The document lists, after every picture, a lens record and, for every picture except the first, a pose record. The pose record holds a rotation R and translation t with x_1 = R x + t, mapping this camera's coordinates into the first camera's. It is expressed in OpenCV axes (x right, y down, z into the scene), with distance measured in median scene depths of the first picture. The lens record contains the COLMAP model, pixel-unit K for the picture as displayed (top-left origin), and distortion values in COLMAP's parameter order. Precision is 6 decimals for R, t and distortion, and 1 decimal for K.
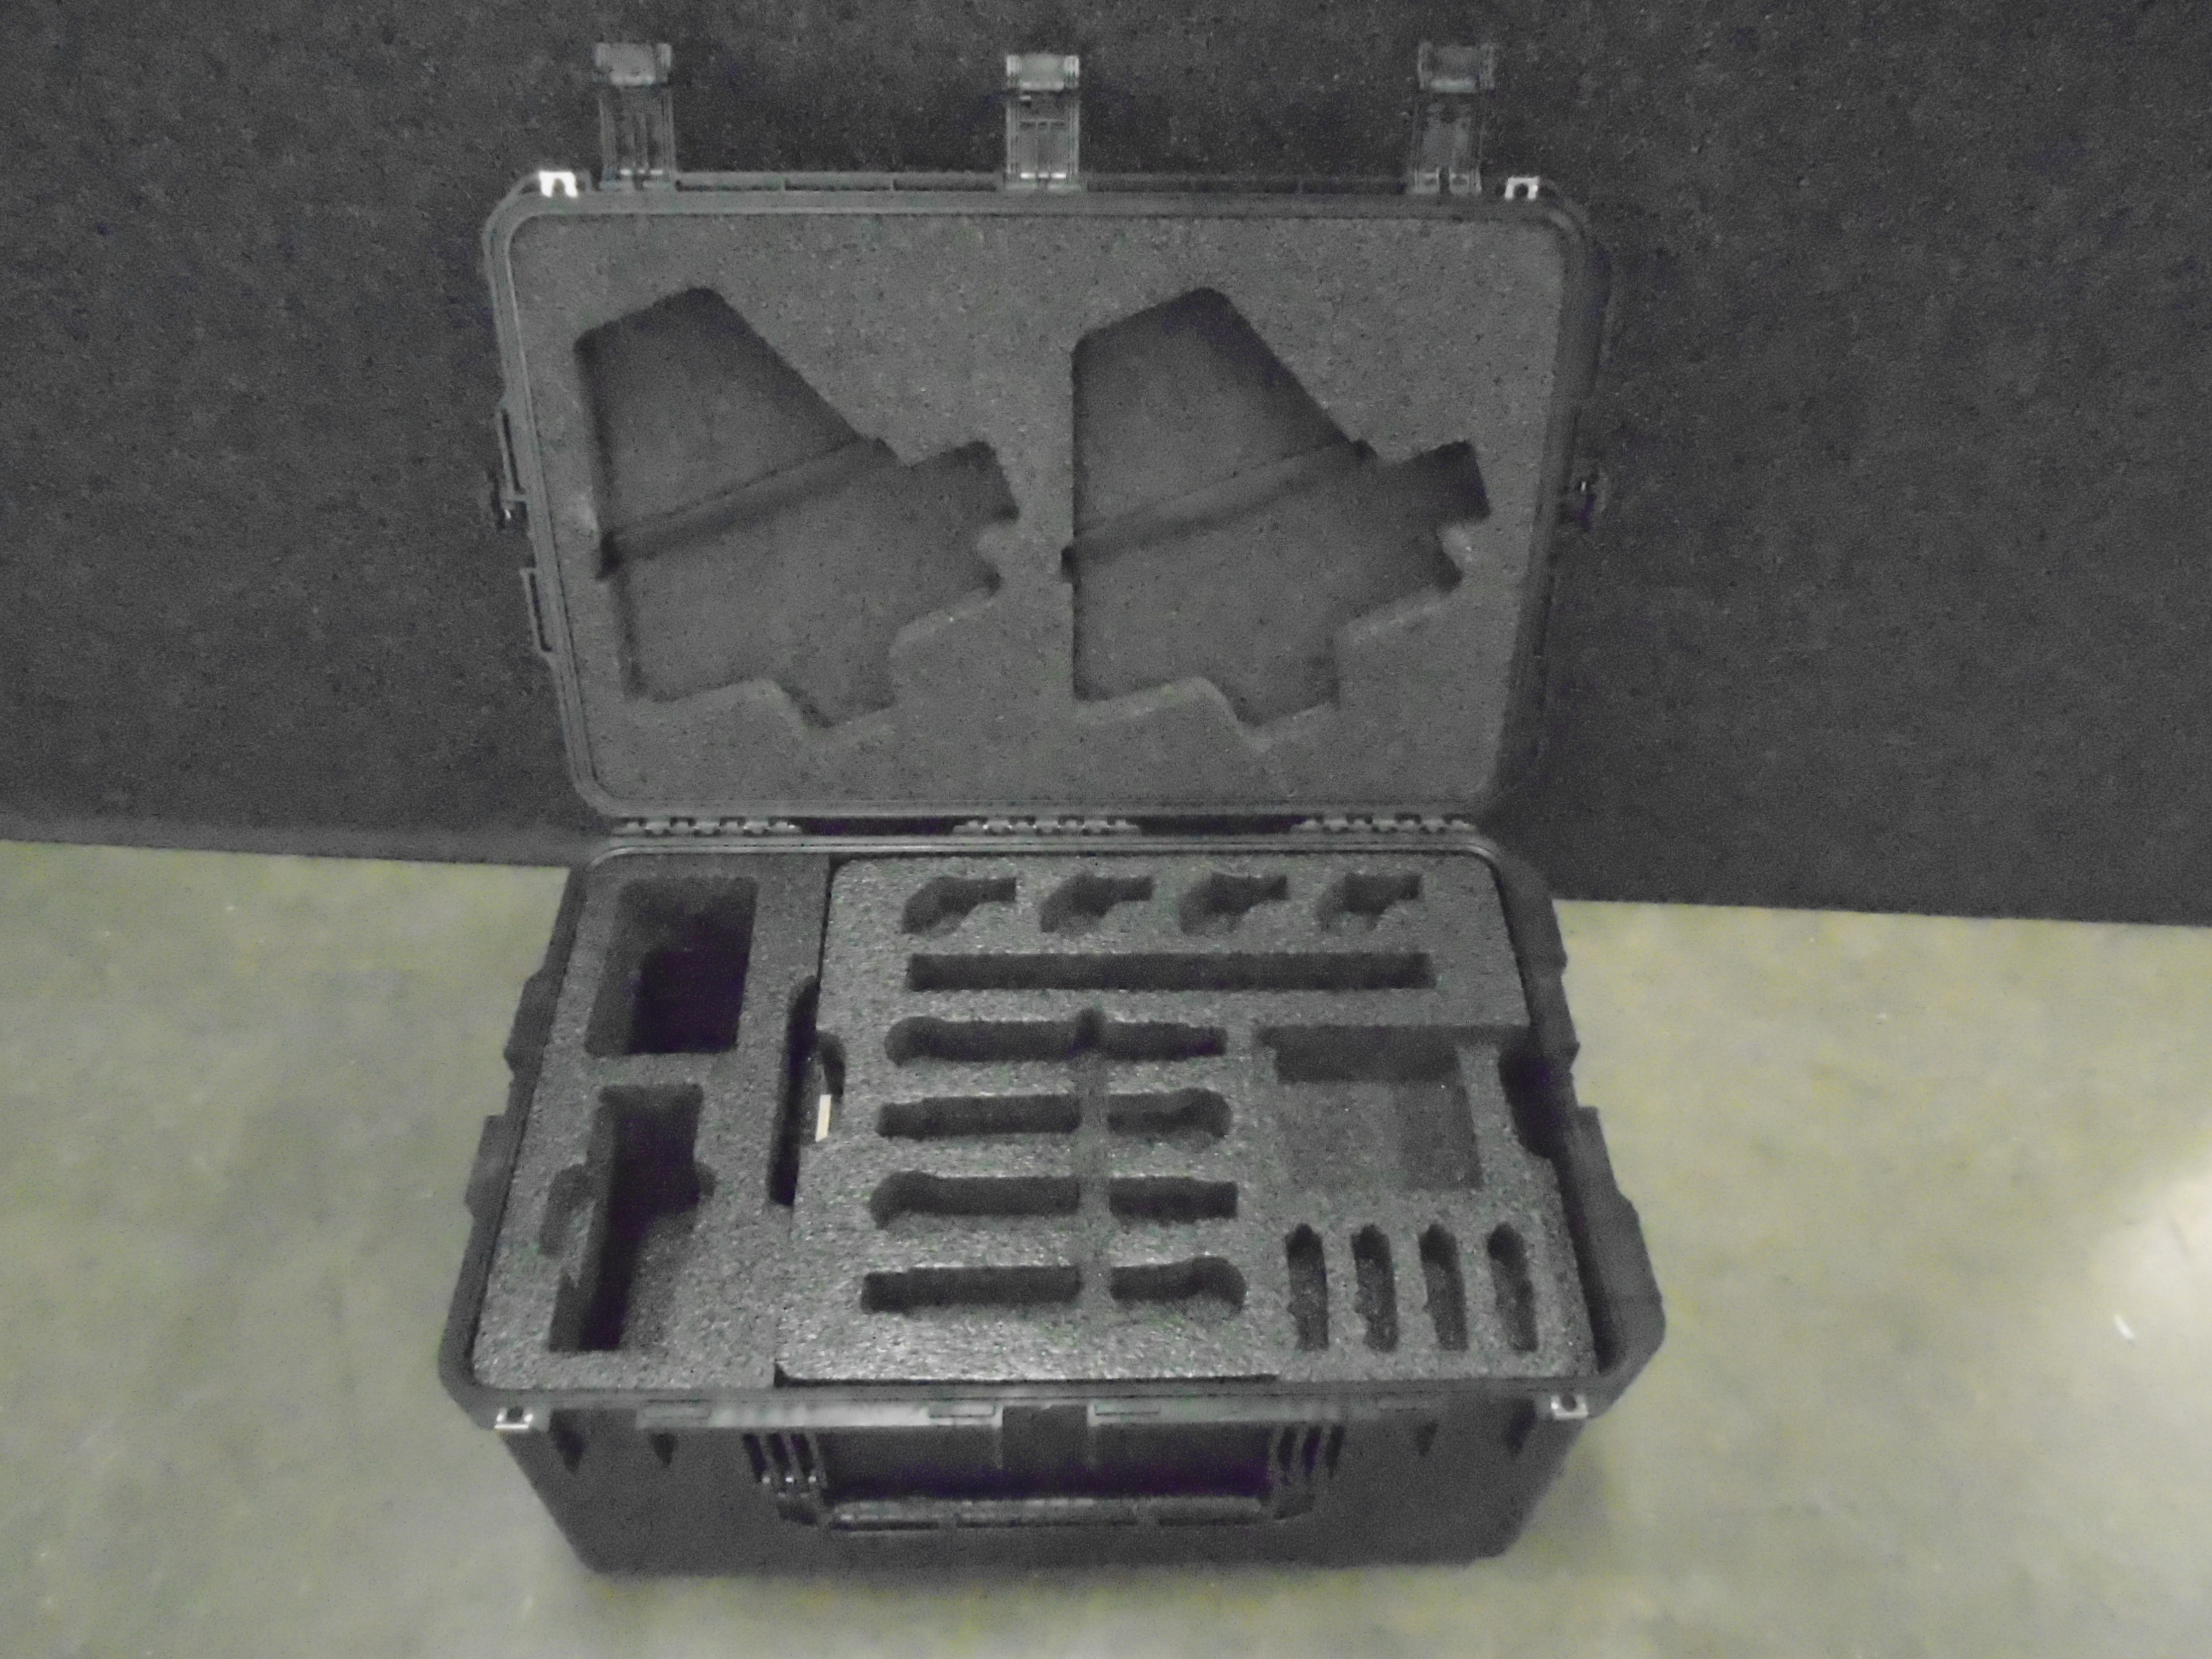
lens RADIAL K [[1703.7, 0, 1096.5], [0, 1703.7, 823.4], [0, 0, 1]] dist [-0.013377, 0.021056]
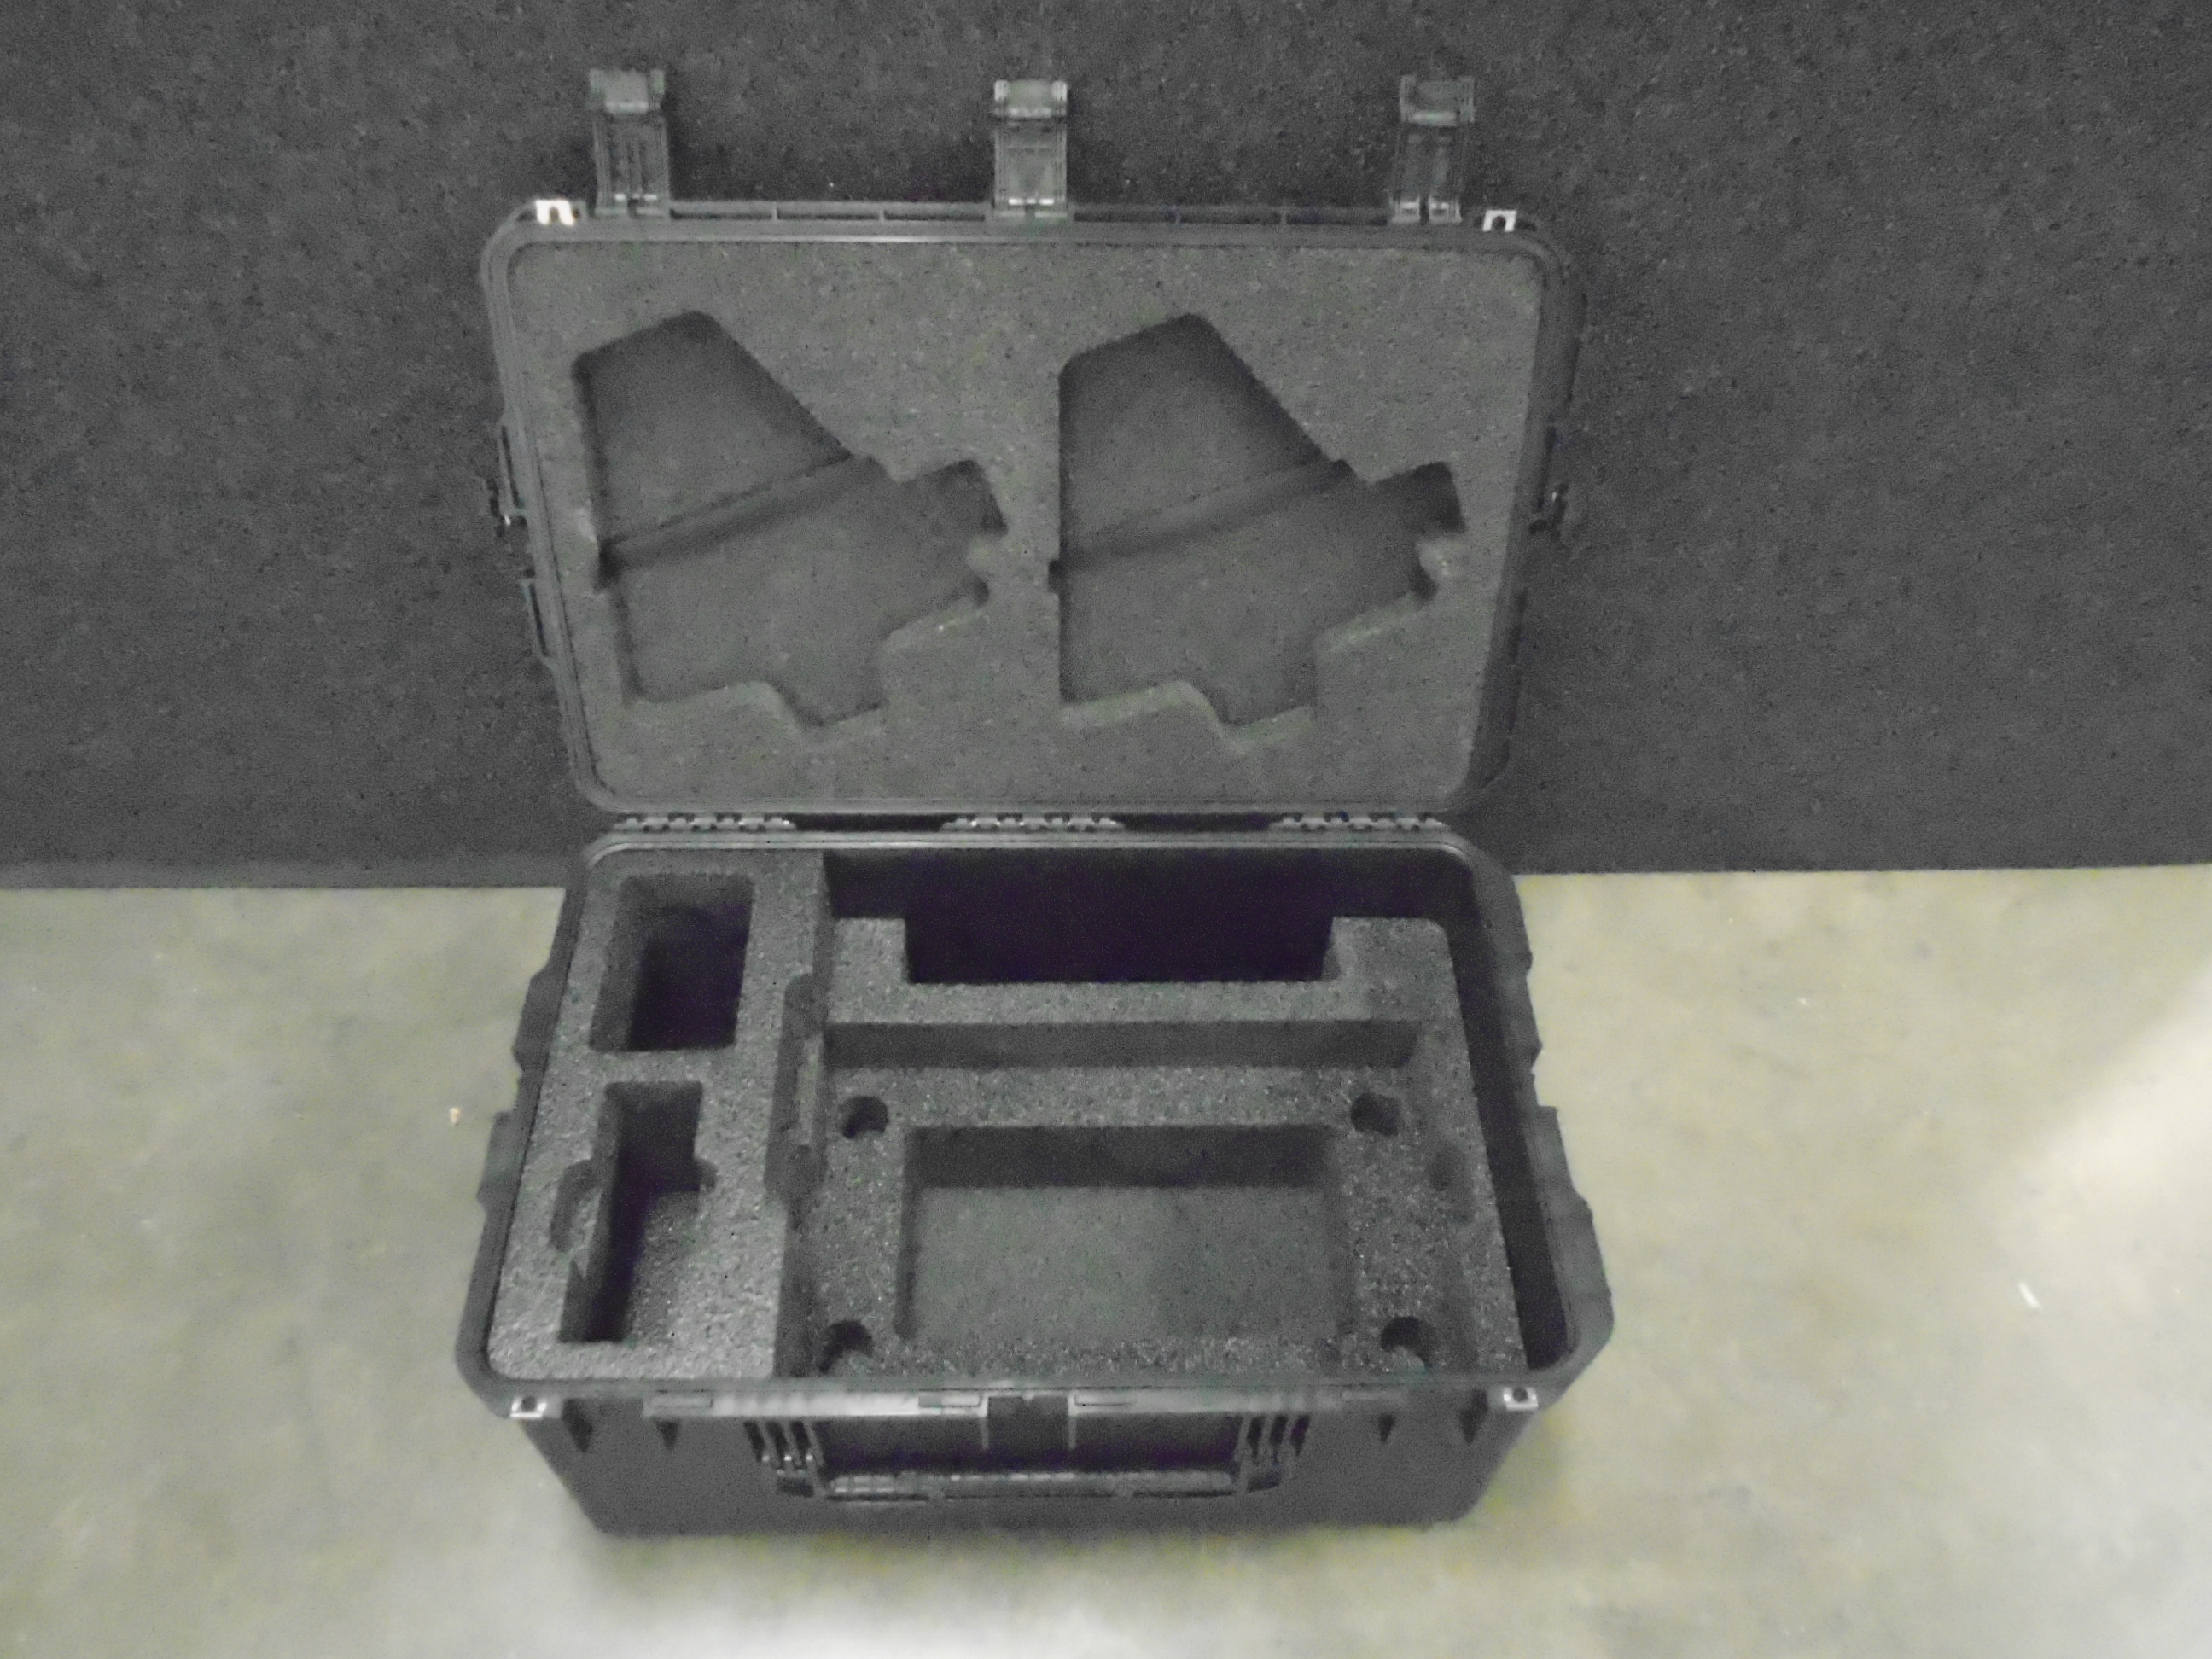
lens RADIAL K [[1703.7, 0, 1096.7], [0, 1703.7, 822.2], [0, 0, 1]] dist [-0.013377, 0.021056]
pose [[0.999979, 0.004991, 0.004167, 0.005488], [-0.005215, 0.998434, 0.055702, -0.065288], [-0.003883, -0.055722, 0.998439, -0.036066]]
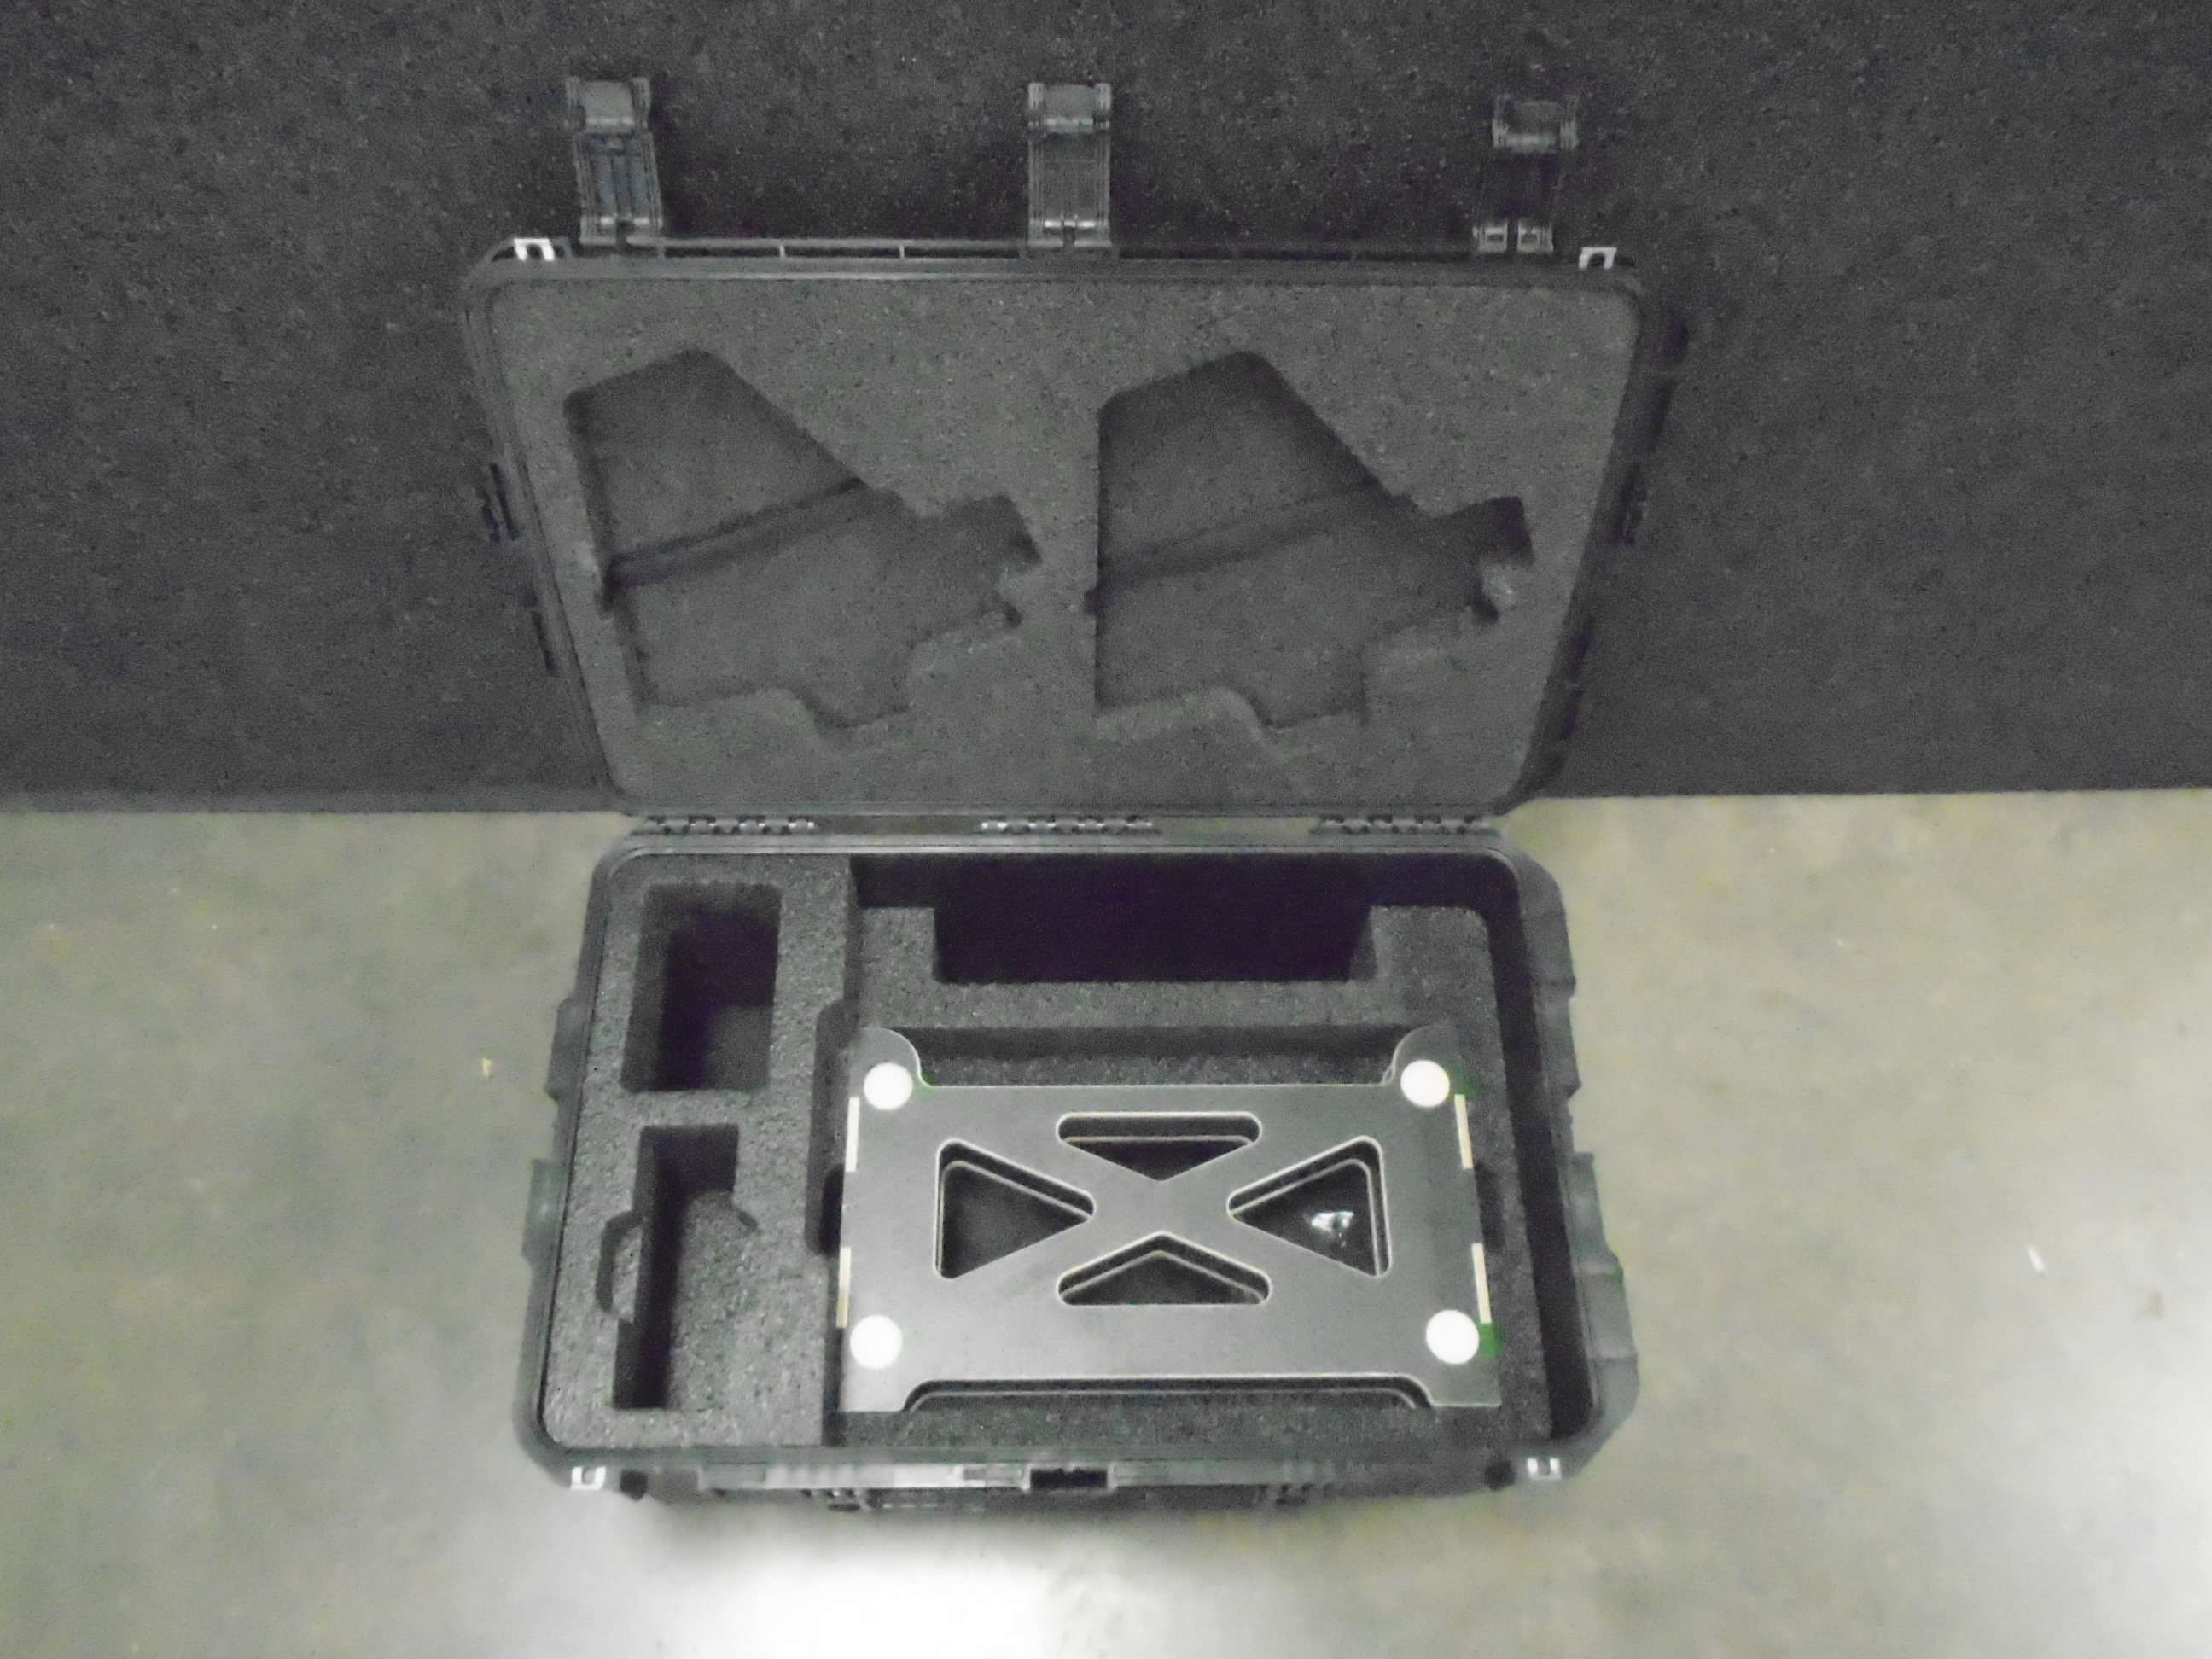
lens RADIAL K [[1703.7, 0, 1096.5], [0, 1703.7, 821.0], [0, 0, 1]] dist [-0.013377, 0.021056]
pose [[0.999963, 0.008180, 0.002799, -0.016281], [-0.008629, 0.964039, 0.265620, -0.306234], [-0.000526, -0.265634, 0.964074, 0.043636]]
